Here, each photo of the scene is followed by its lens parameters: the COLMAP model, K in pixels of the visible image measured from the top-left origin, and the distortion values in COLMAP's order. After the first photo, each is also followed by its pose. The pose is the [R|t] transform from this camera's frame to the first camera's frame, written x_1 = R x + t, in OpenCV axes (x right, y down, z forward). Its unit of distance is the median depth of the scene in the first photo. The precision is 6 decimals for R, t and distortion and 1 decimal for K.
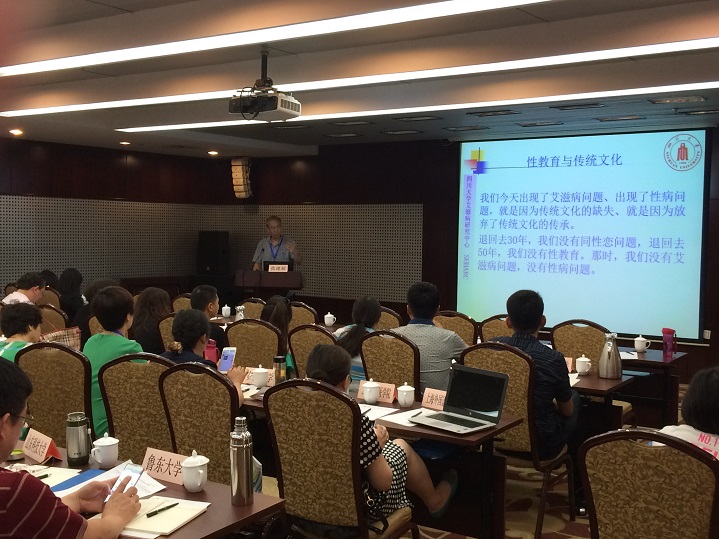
lens RADIAL K [[903.2, 0, 363.2], [0, 903.2, 266.9], [0, 0, 1]] dist [-0.023685, 0.000000]
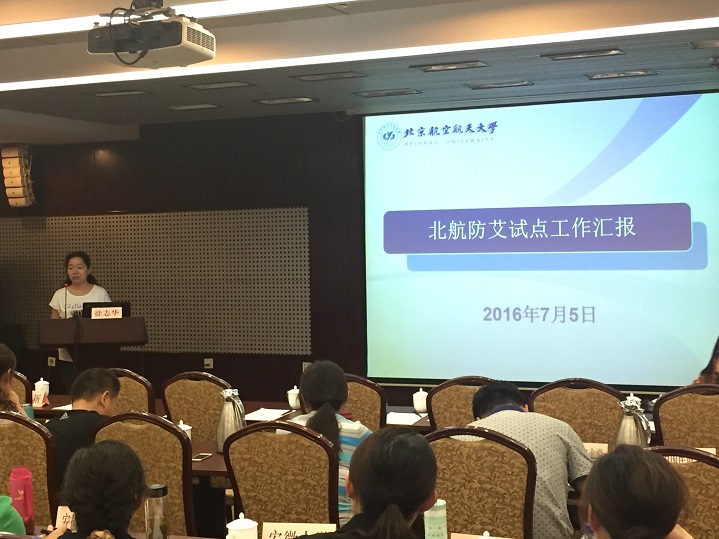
lens RADIAL K [[1210.0, 0, 356.4], [0, 1210.0, 270.0], [0, 0, 1]] dist [0.022701, 0.000000]
pose [[0.982383, -0.032831, 0.183973, -0.077658], [0.037123, 0.999112, -0.019934, -0.005181], [-0.183155, 0.026413, 0.982729, 0.124408]]
